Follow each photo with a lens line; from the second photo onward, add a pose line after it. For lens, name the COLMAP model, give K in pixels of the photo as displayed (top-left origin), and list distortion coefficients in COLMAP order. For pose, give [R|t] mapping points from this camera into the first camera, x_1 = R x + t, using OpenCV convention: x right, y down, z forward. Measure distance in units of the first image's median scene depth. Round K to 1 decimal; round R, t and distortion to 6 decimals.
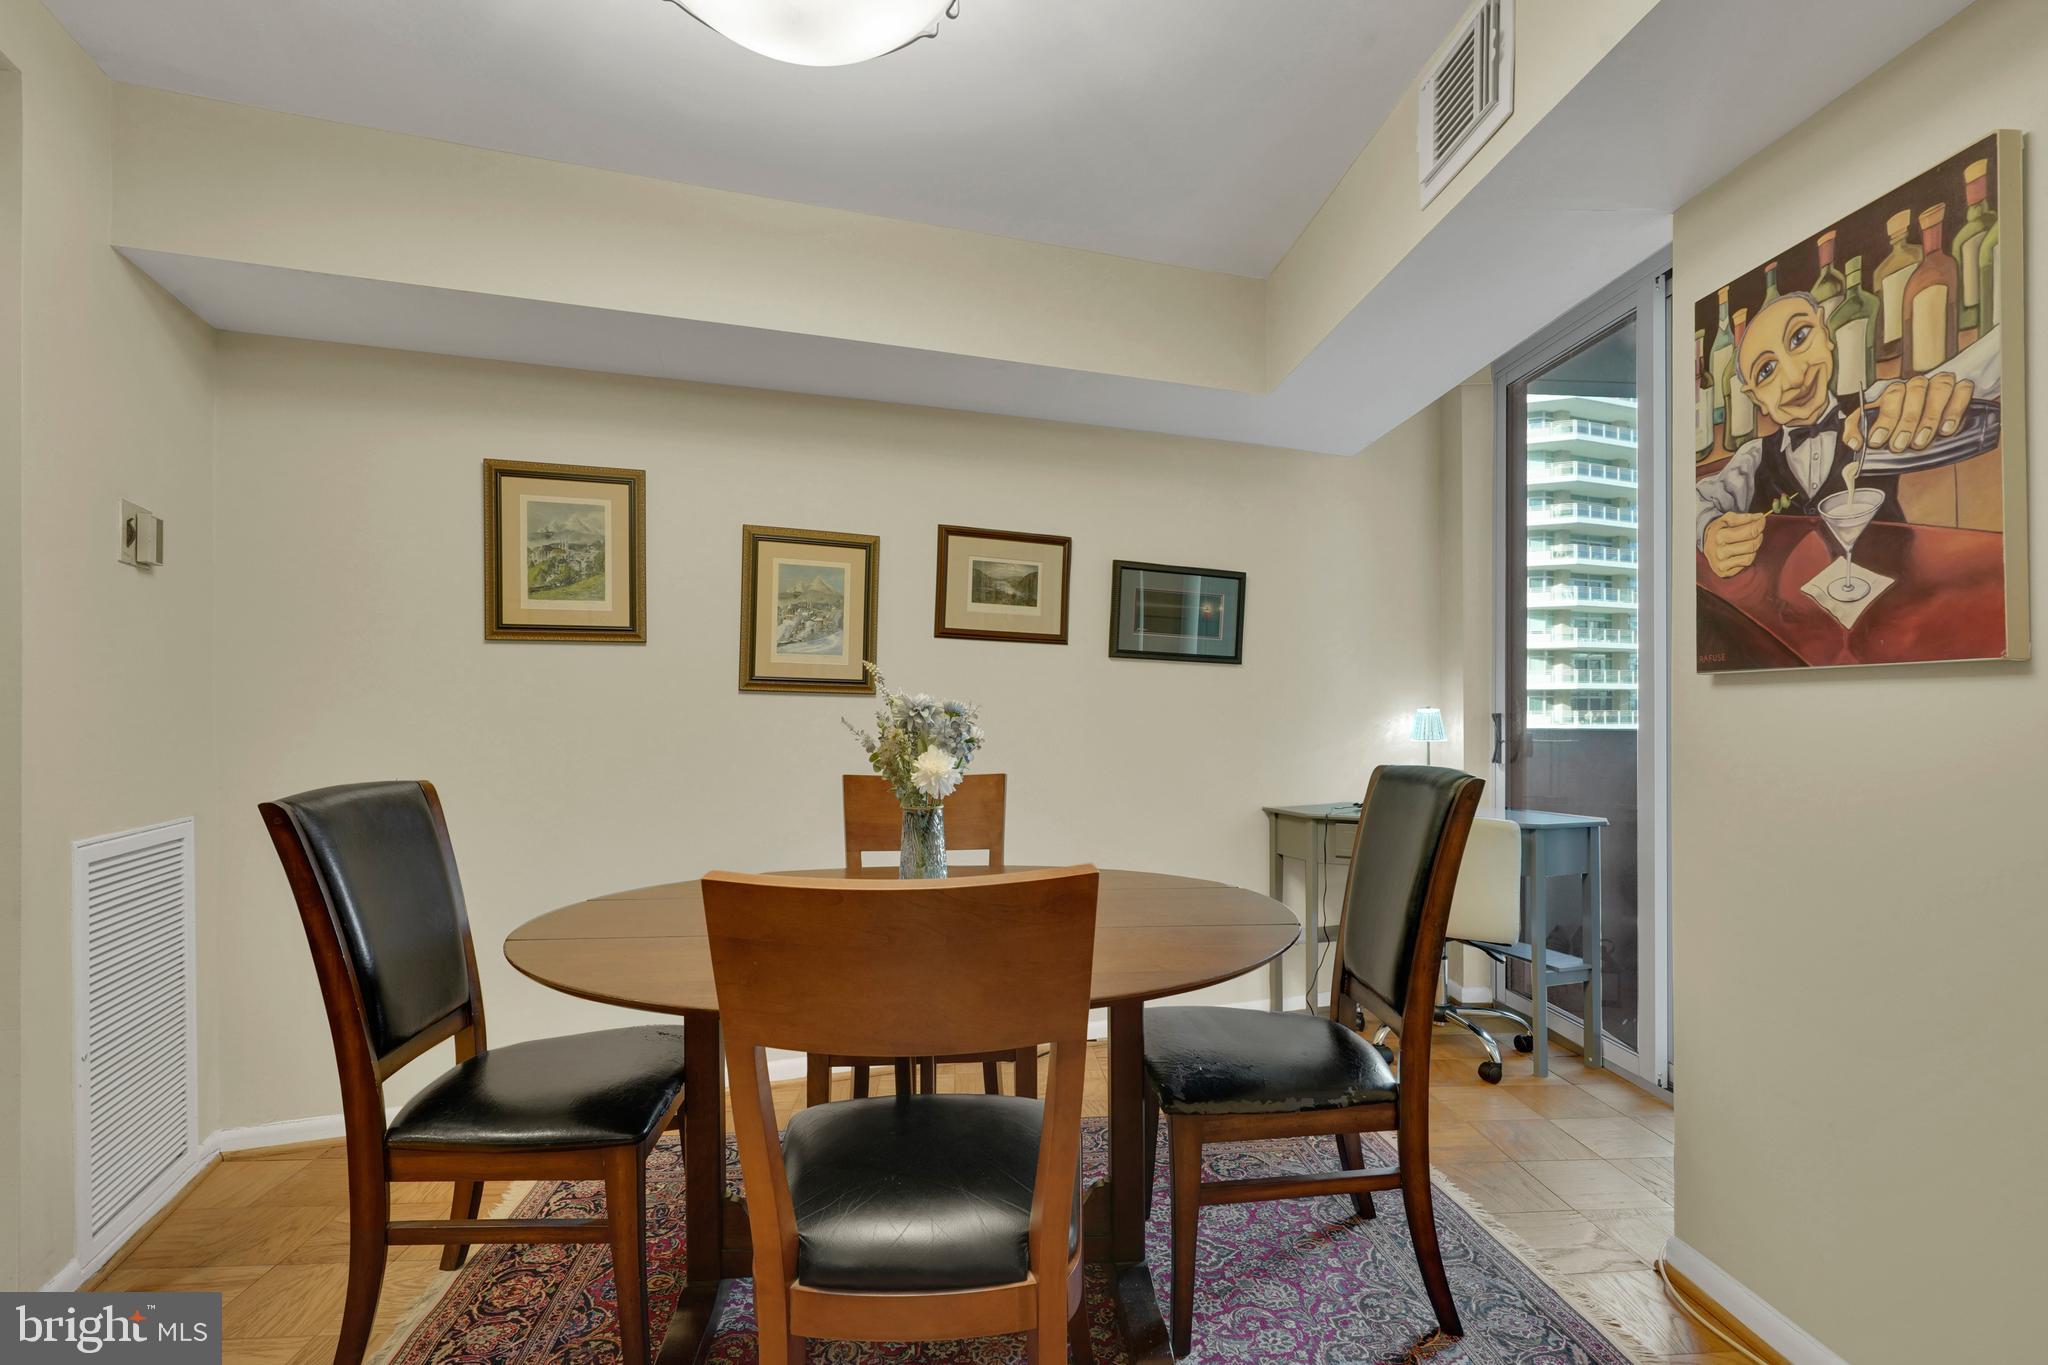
lens RADIAL K [[941.5, 0, 1018.3], [0, 941.5, 706.4], [0, 0, 1]] dist [-0.009259, 0.004500]
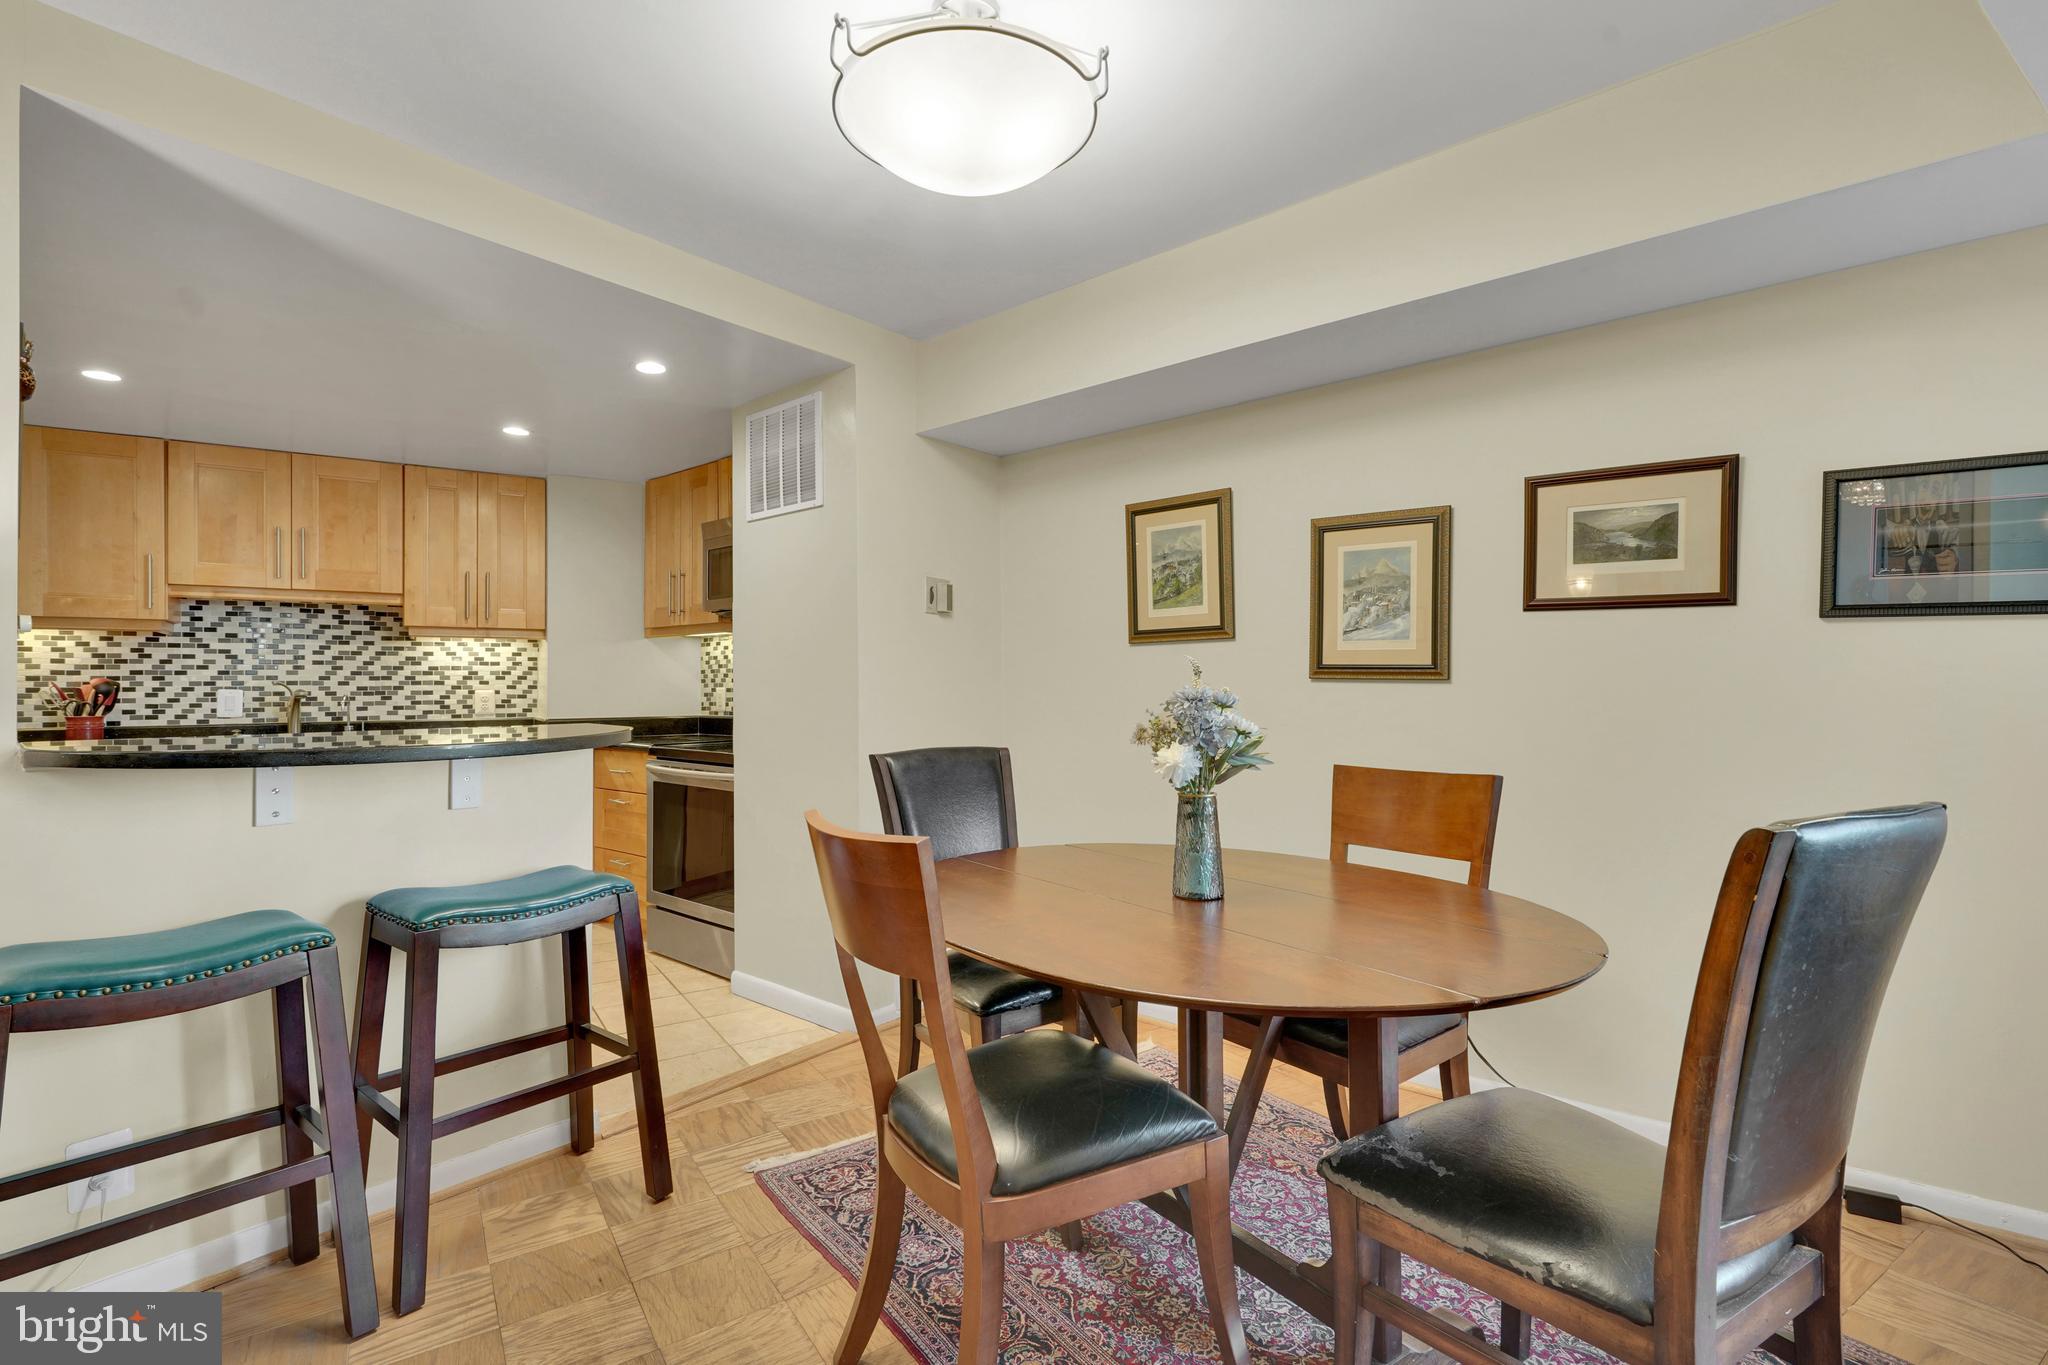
lens RADIAL K [[941.5, 0, 1015.4], [0, 941.5, 683.8], [0, 0, 1]] dist [-0.009259, 0.004500]
pose [[0.499462, -0.010654, -0.866270, 0.442185], [0.009324, 0.999933, -0.006921, -0.006747], [0.866285, -0.004621, 0.499528, 0.190914]]
